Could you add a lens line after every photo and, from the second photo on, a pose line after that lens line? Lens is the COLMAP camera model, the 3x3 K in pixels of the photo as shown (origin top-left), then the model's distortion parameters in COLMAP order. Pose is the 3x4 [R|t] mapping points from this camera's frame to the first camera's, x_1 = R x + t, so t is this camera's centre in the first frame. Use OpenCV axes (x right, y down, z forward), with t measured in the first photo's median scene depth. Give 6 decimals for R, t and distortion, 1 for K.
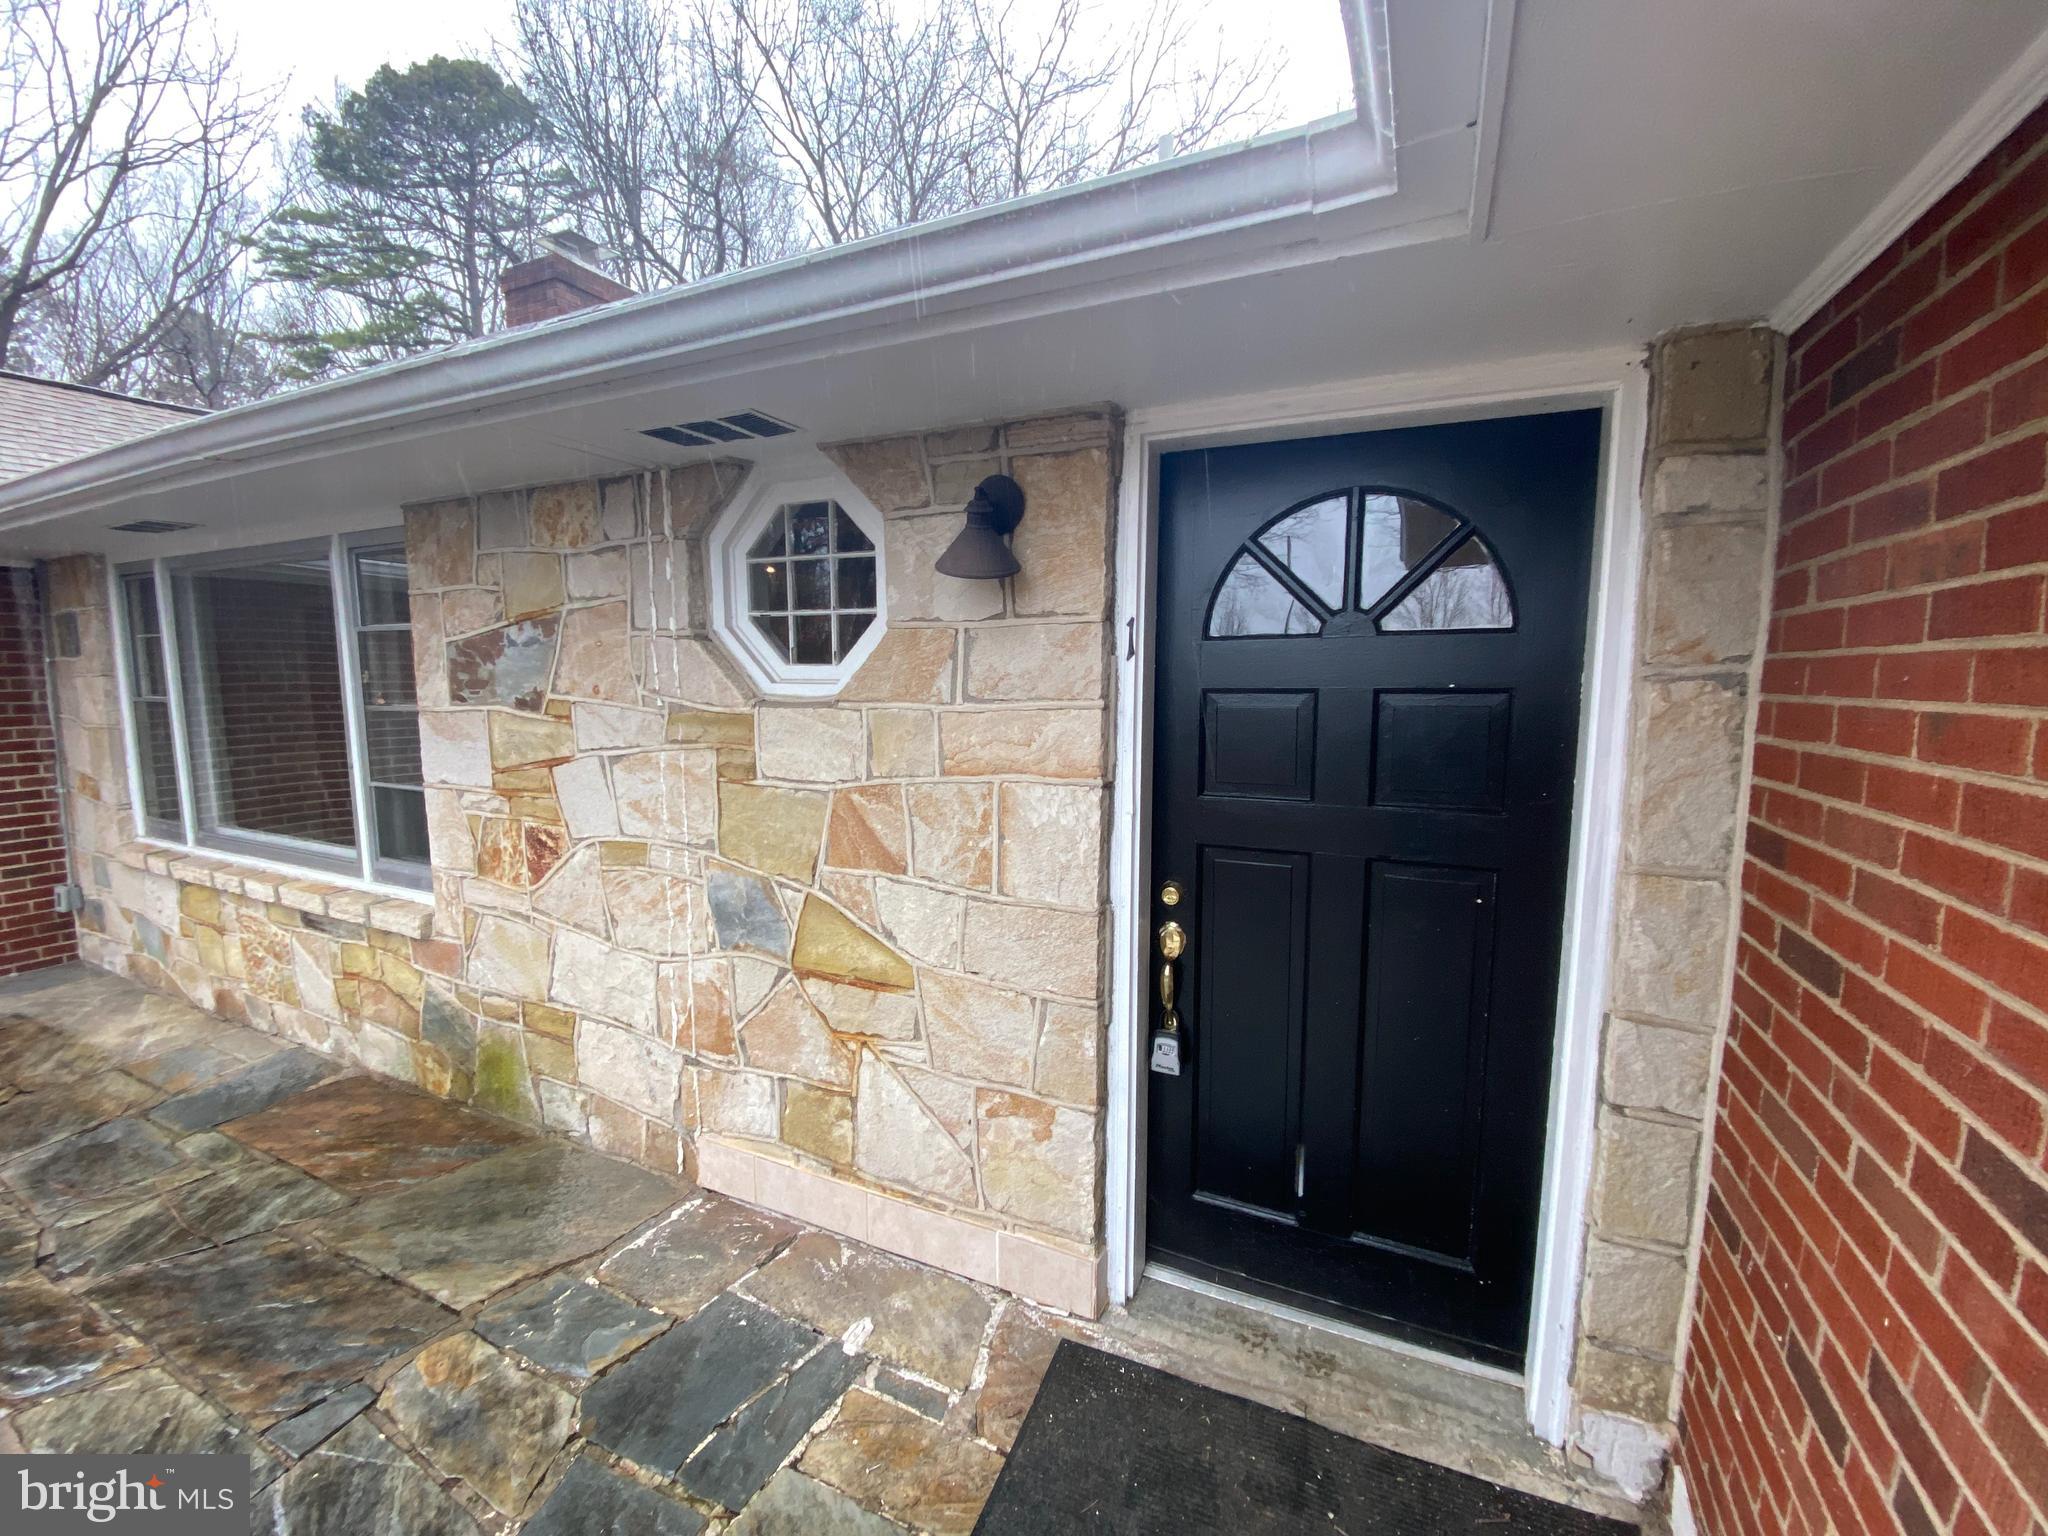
lens RADIAL K [[824.6, 0, 1025.6], [0, 824.6, 764.7], [0, 0, 1]] dist [0.033656, -0.028418]
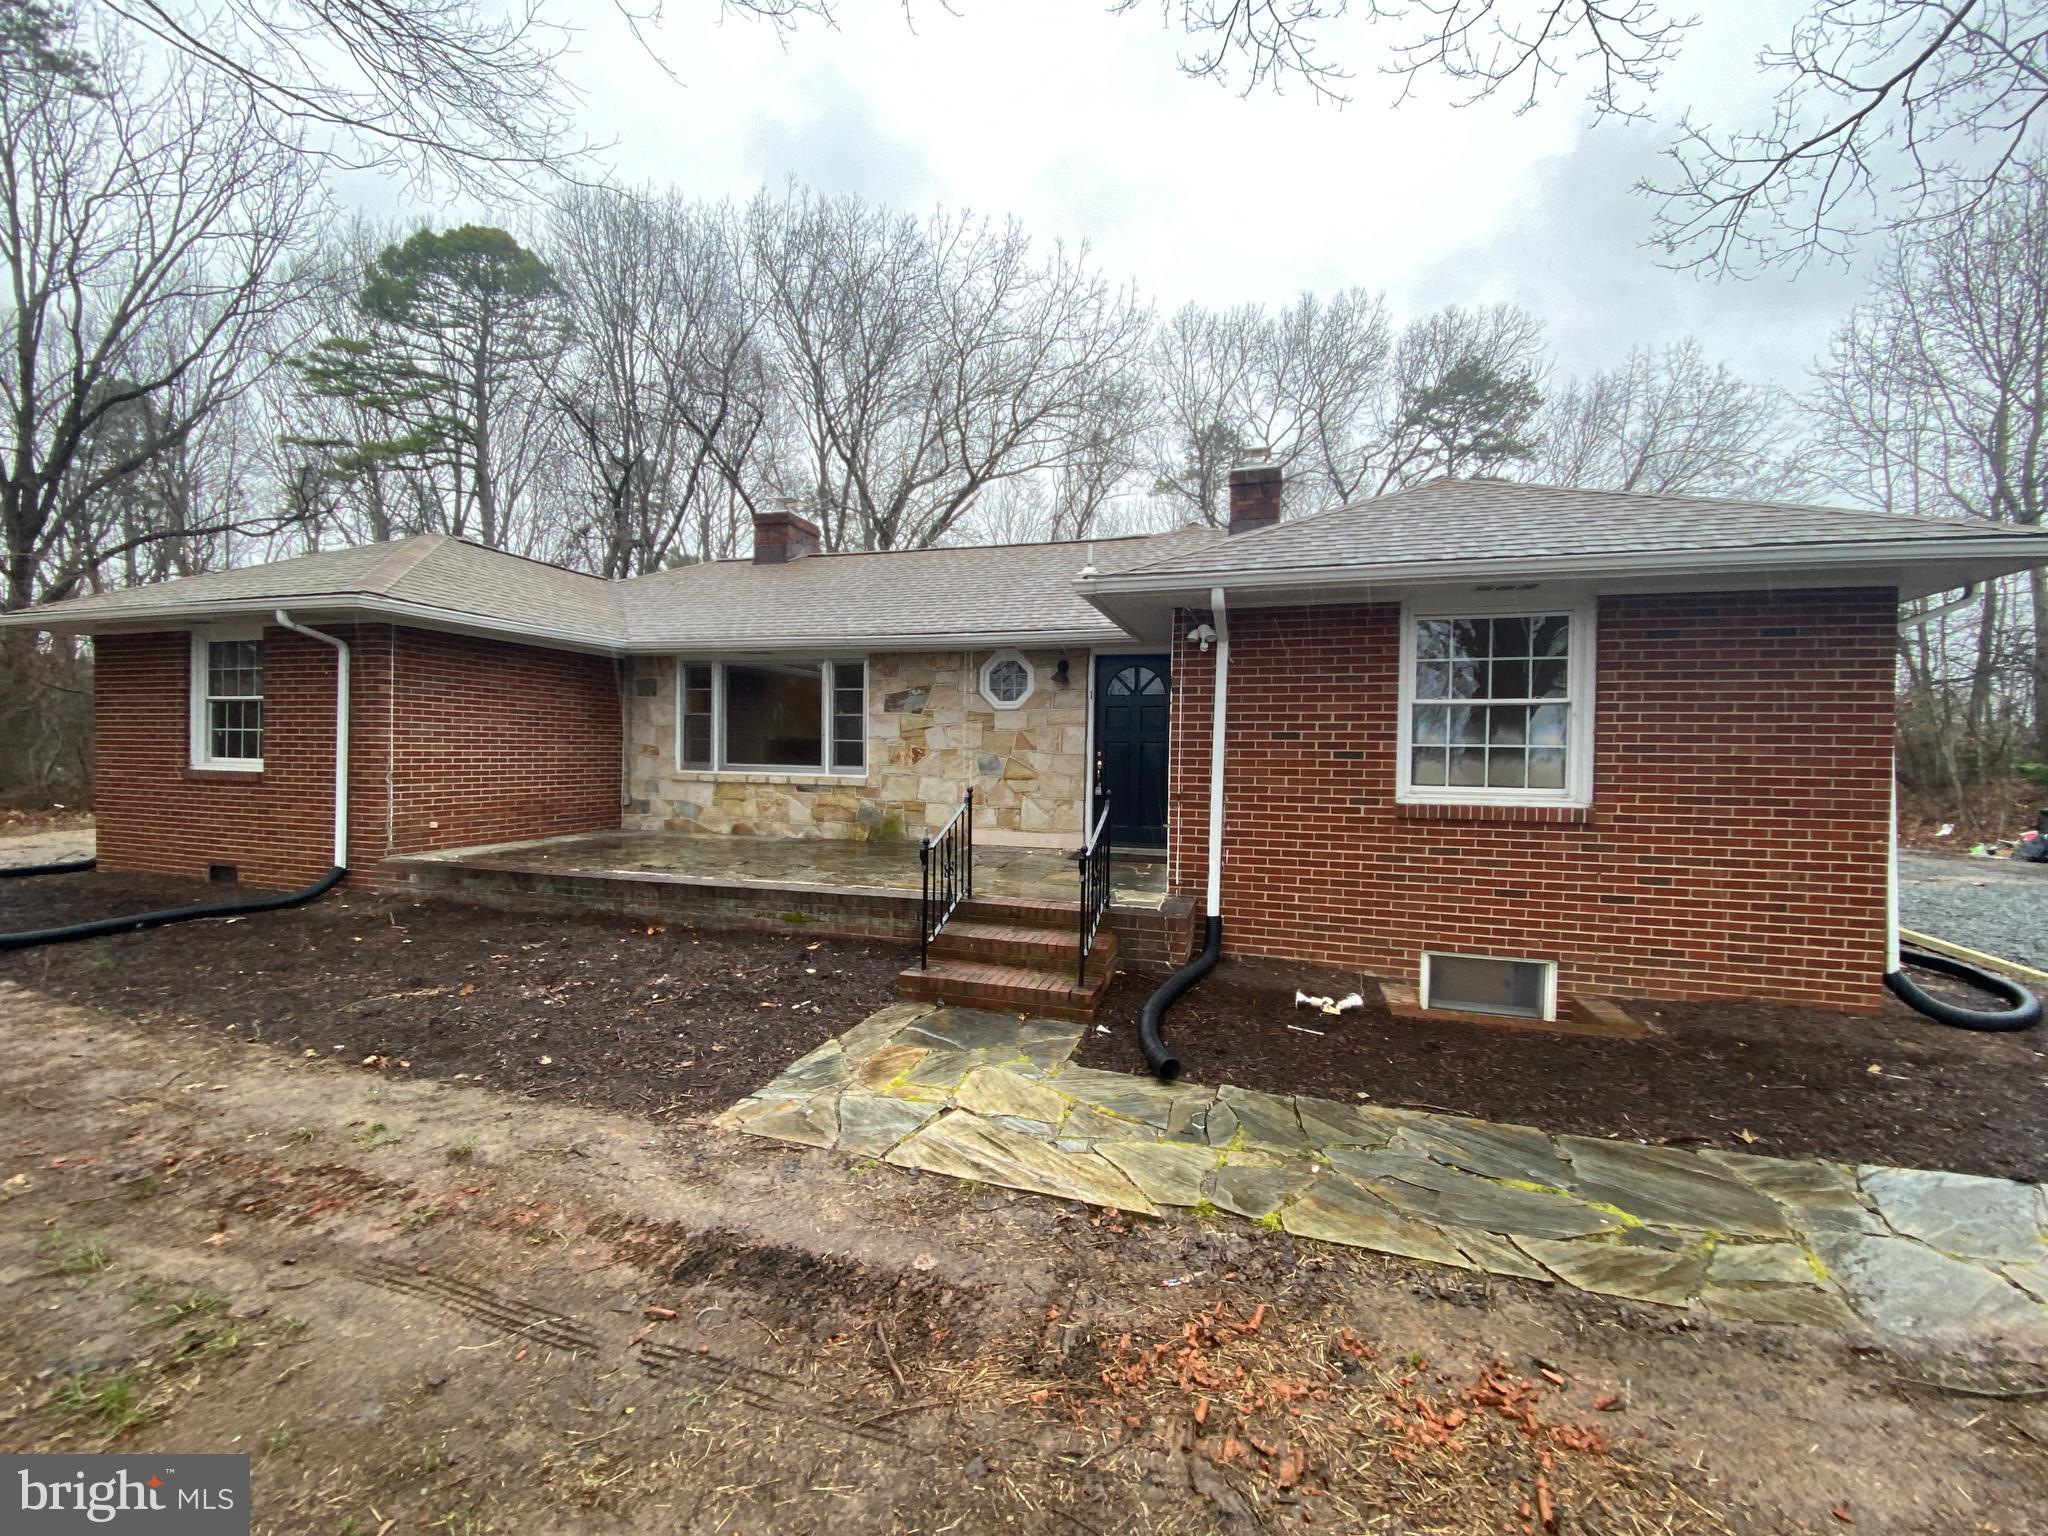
lens RADIAL K [[824.6, 0, 1025.6], [0, 824.6, 764.7], [0, 0, 1]] dist [0.033656, -0.028418]
pose [[0.988169, 0.009162, 0.153097, -0.728263], [0.003882, 0.996400, -0.084685, 0.481996], [-0.153322, 0.084278, 0.984576, -2.684601]]
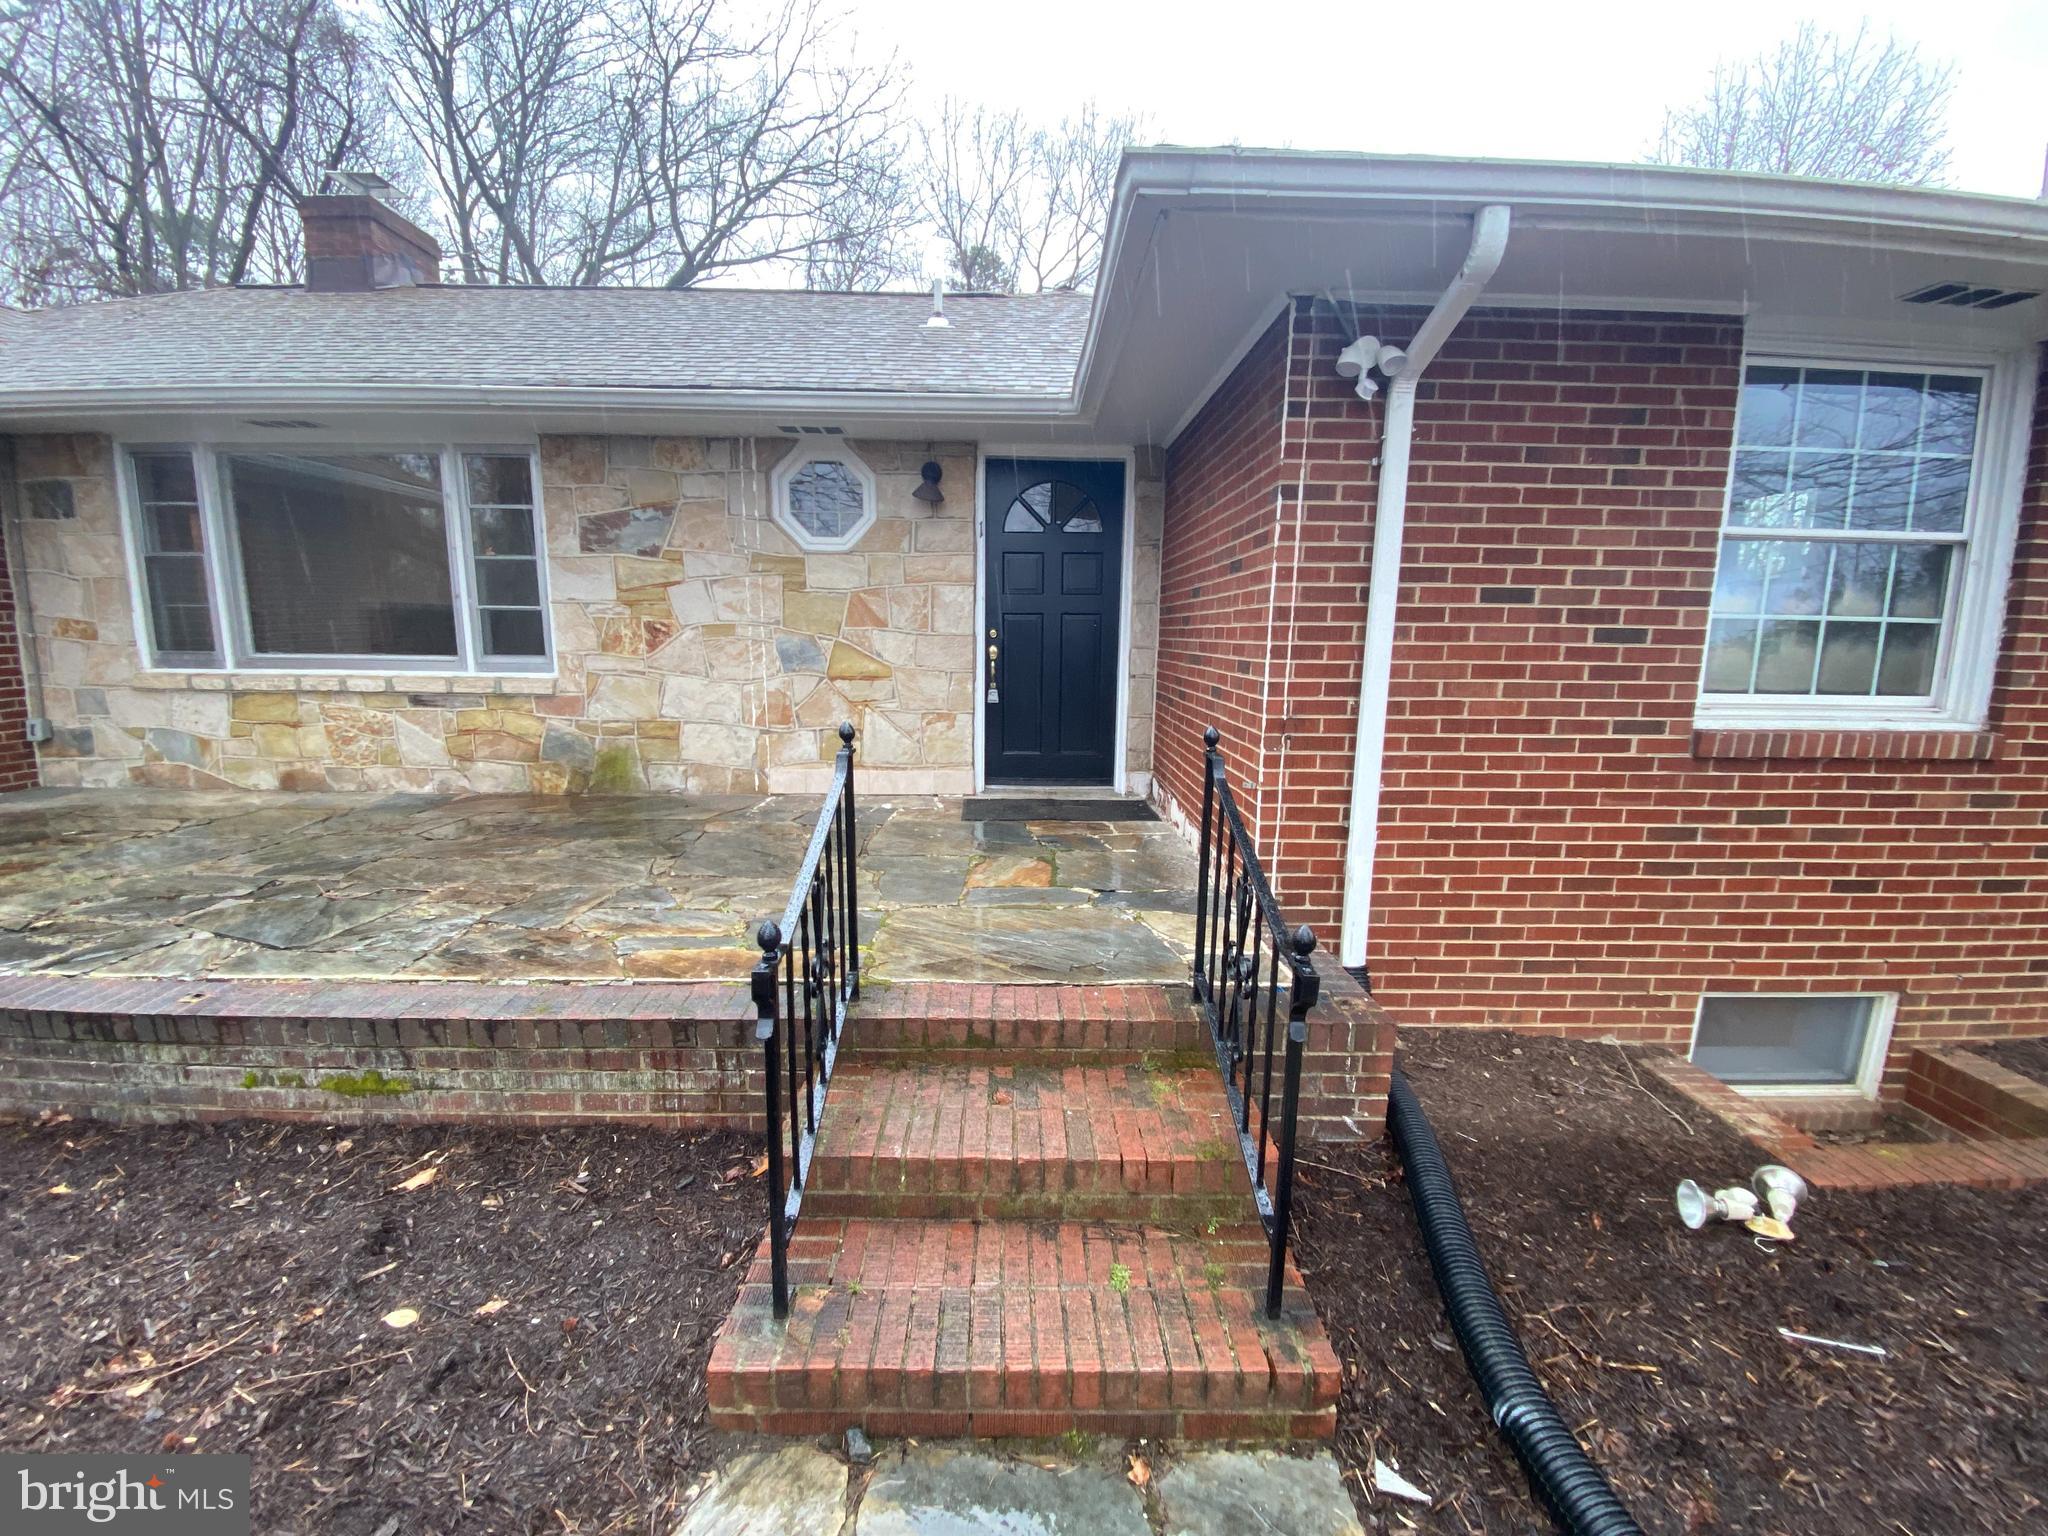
lens RADIAL K [[827.5, 0, 1024.0], [0, 827.5, 768.0], [0, 0, 1]] dist [0.017098, -0.022874]
pose [[0.895672, -0.064494, 0.440014, -0.750566], [0.035518, 0.996642, 0.073783, 0.324388], [-0.443295, -0.050457, 0.894955, -1.145963]]
